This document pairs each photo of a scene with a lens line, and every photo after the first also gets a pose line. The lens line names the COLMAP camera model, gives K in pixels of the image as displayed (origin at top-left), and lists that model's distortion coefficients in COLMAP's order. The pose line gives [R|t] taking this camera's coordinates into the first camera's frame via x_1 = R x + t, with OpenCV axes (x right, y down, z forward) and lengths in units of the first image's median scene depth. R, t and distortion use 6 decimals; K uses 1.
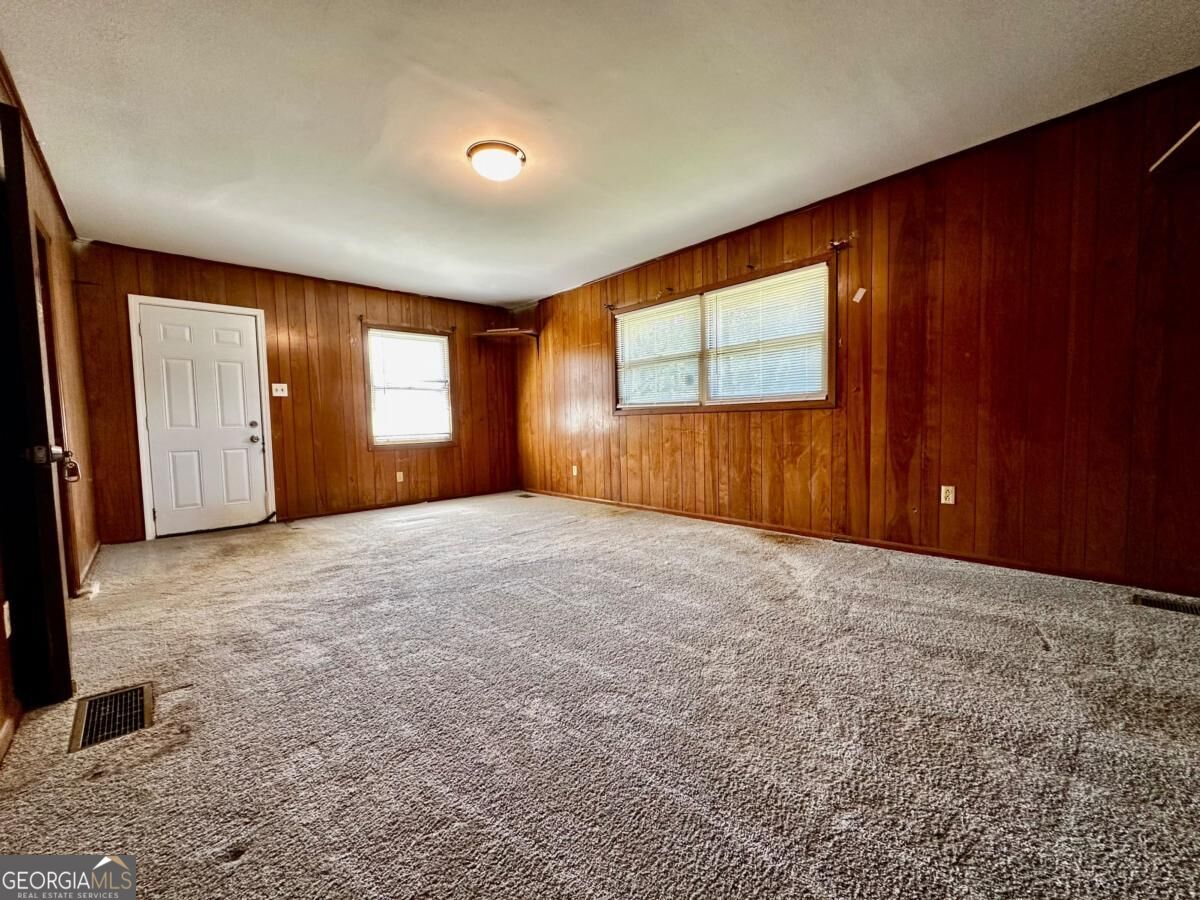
lens RADIAL K [[483.3, 0, 601.5], [0, 483.3, 449.9], [0, 0, 1]] dist [-0.000068, 0.000023]
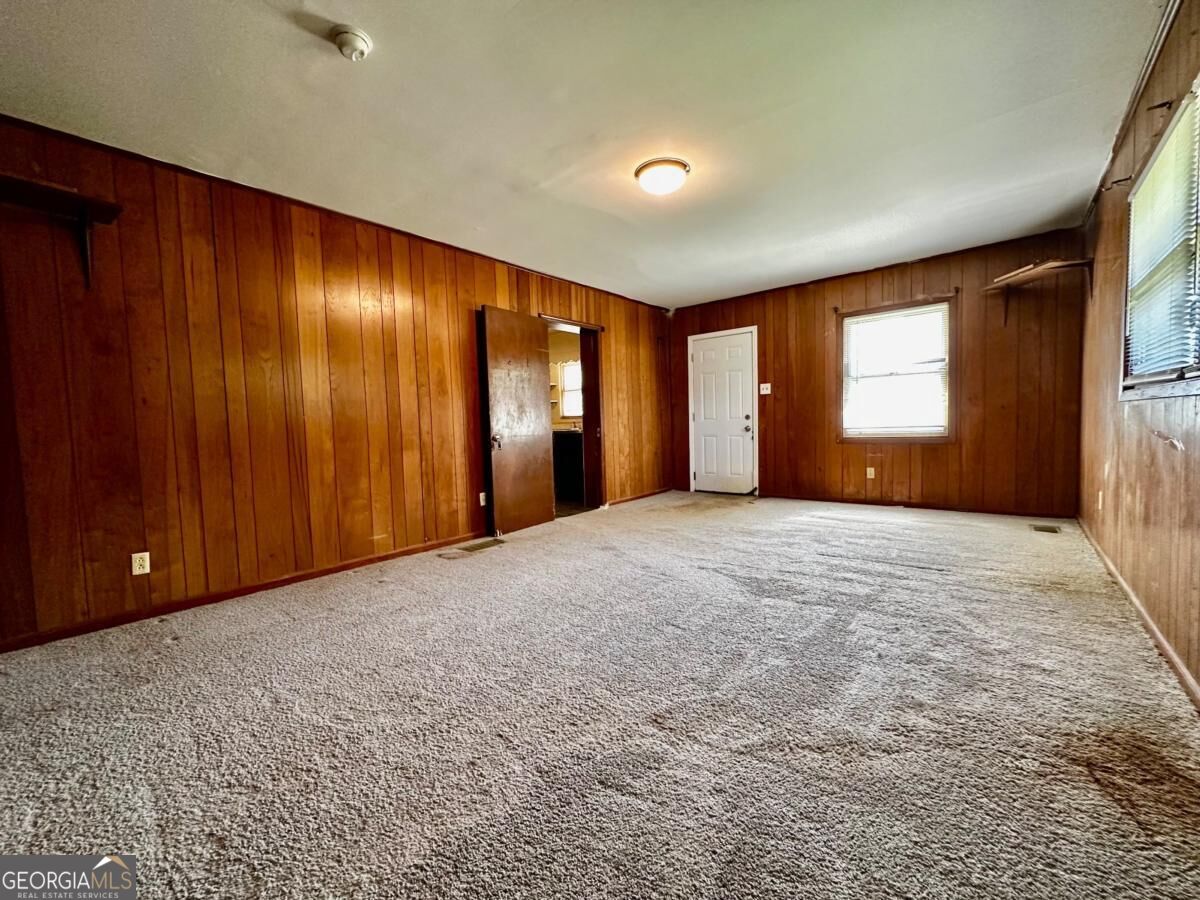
lens RADIAL K [[483.3, 0, 601.5], [0, 483.3, 449.9], [0, 0, 1]] dist [-0.000068, 0.000023]
pose [[0.122449, 0.071930, -0.989865, 0.508105], [-0.030190, 0.997179, 0.068727, -0.042564], [0.992015, 0.021469, 0.124275, 0.450256]]
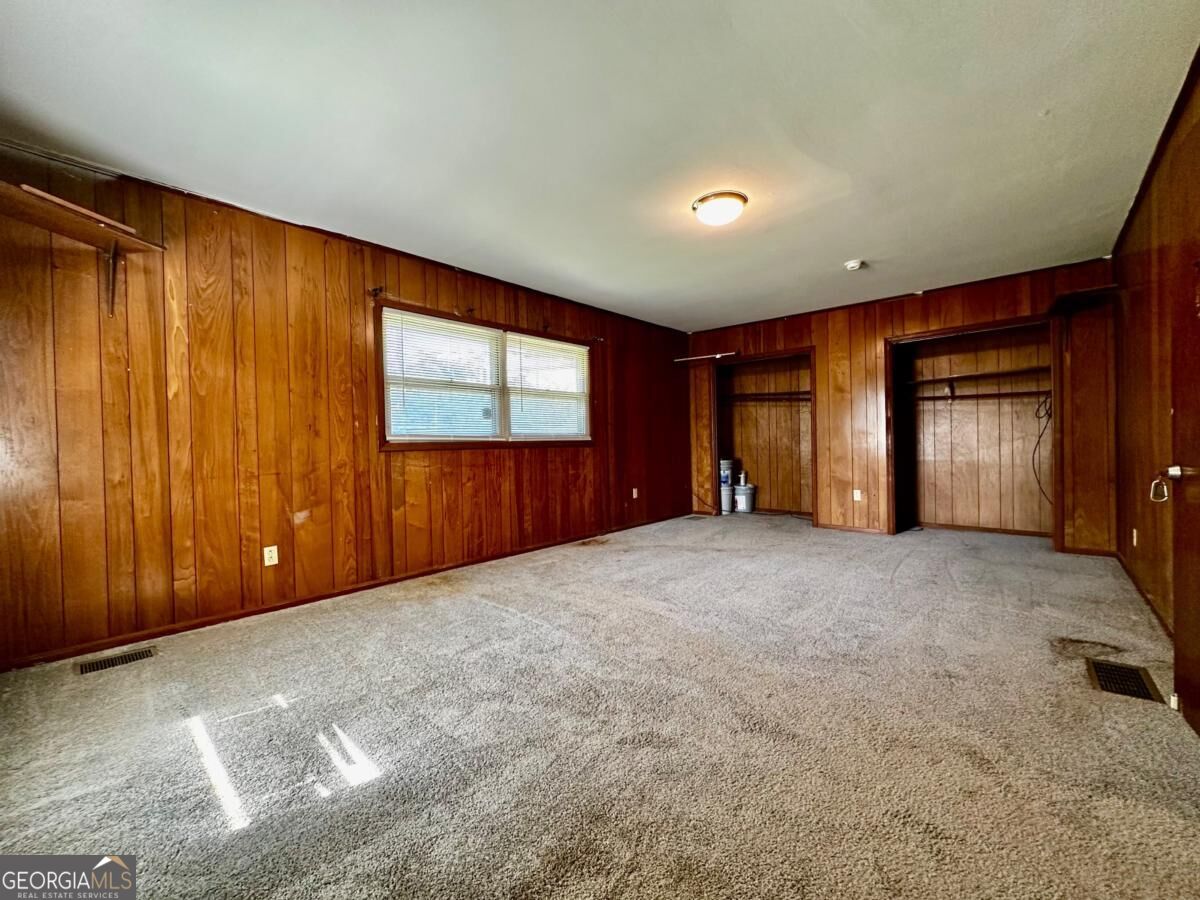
lens RADIAL K [[483.3, 0, 601.5], [0, 483.3, 449.9], [0, 0, 1]] dist [-0.000068, 0.000023]
pose [[-0.085533, 0.012082, 0.996262, -0.775510], [0.079529, 0.996819, -0.005261, -0.051156], [-0.993156, 0.078781, -0.086222, 0.865464]]
